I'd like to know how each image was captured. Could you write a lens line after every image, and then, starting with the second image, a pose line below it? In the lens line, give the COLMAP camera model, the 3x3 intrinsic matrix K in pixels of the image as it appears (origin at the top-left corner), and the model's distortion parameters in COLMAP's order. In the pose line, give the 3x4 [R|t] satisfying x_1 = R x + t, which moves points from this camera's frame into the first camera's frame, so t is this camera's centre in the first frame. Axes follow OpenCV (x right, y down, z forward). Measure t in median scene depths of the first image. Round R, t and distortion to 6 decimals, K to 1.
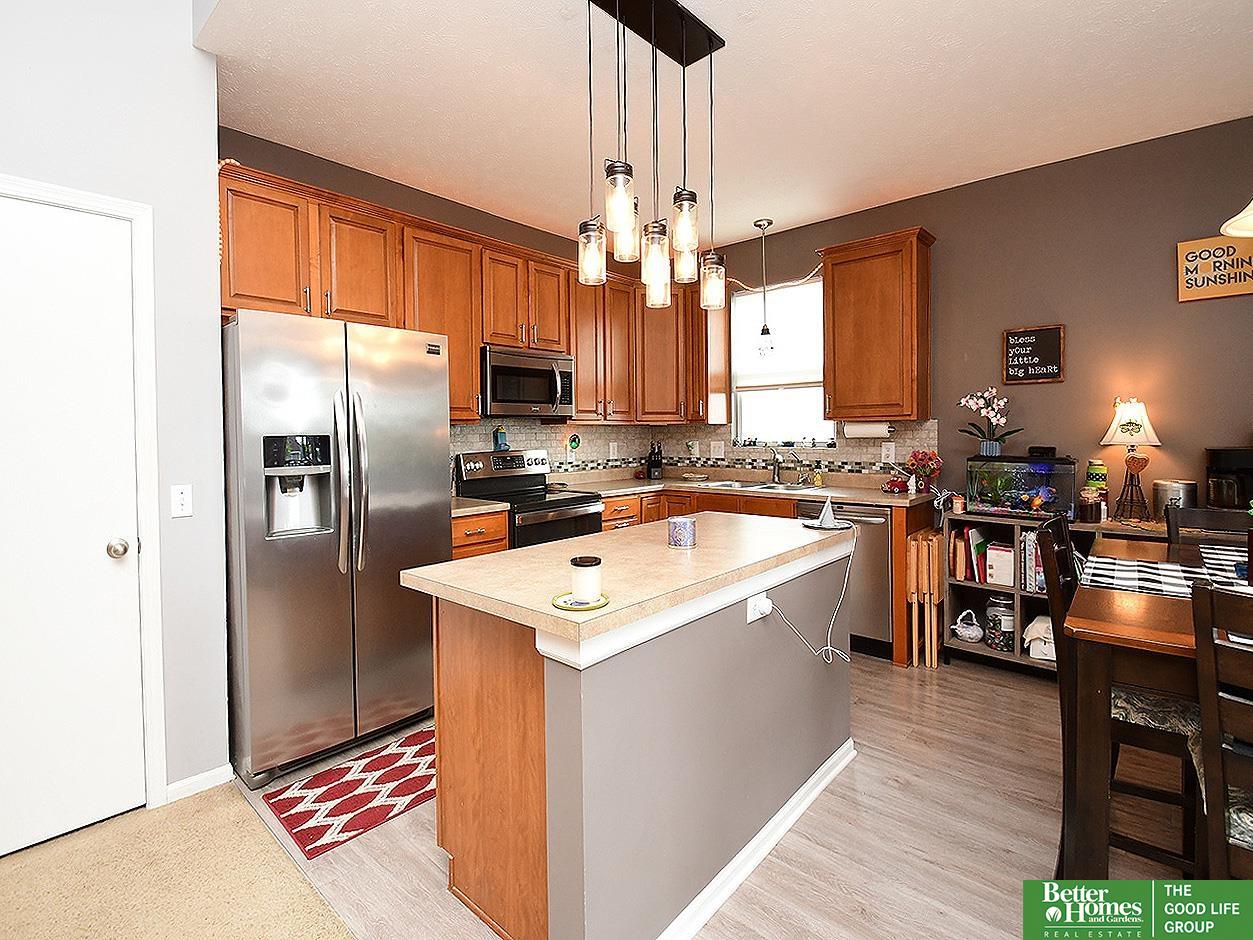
lens RADIAL K [[584.9, 0, 625.7], [0, 584.9, 466.3], [0, 0, 1]] dist [-0.001760, -0.000600]
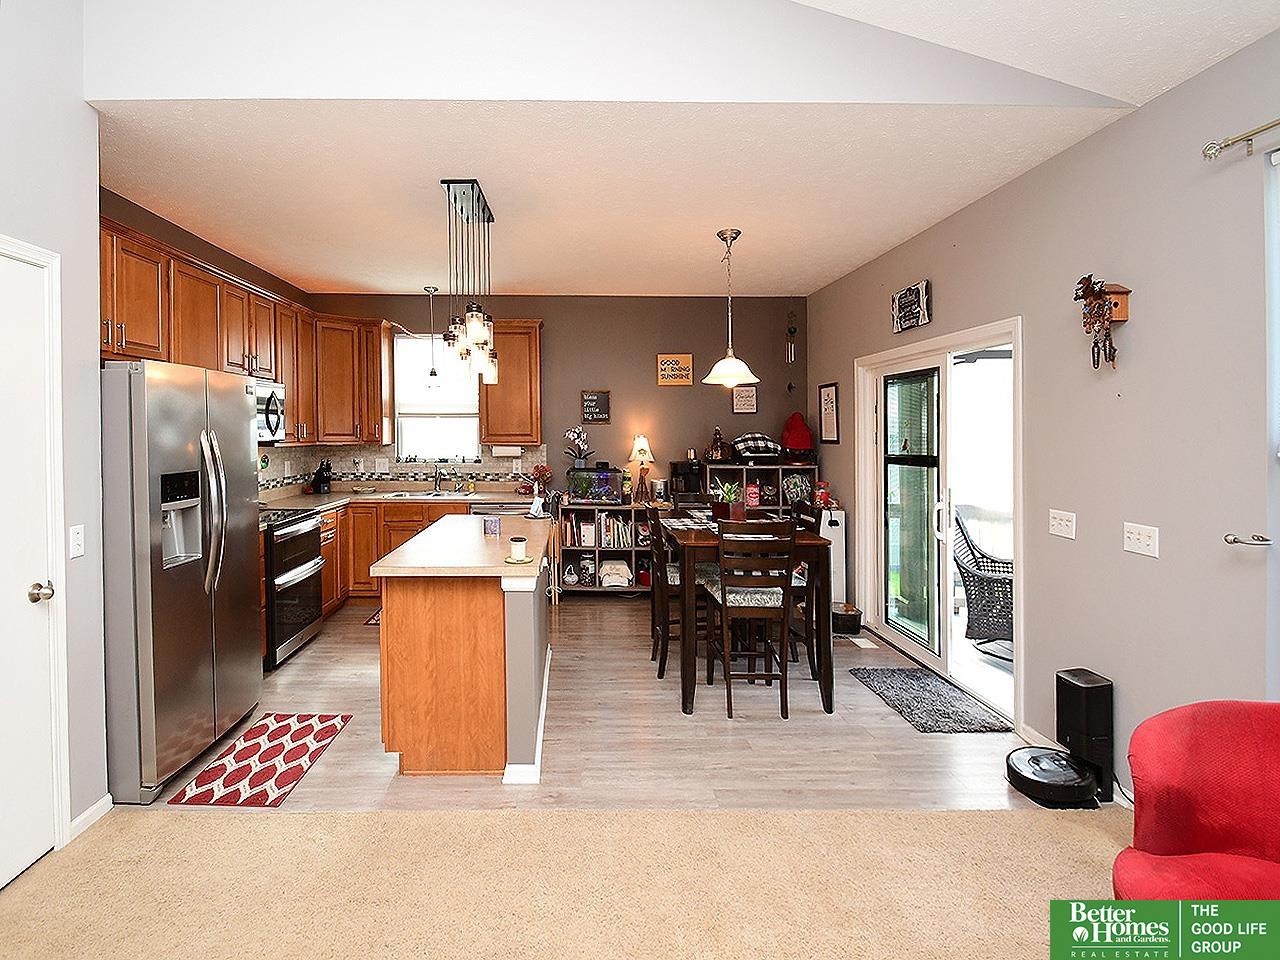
lens RADIAL K [[598.4, 0, 639.7], [0, 598.4, 467.6], [0, 0, 1]] dist [0.000615, -0.000255]
pose [[0.673438, -0.022904, 0.738889, -0.496530], [0.021612, 0.999703, 0.011292, -0.034707], [-0.738928, 0.008364, 0.673733, -0.246473]]
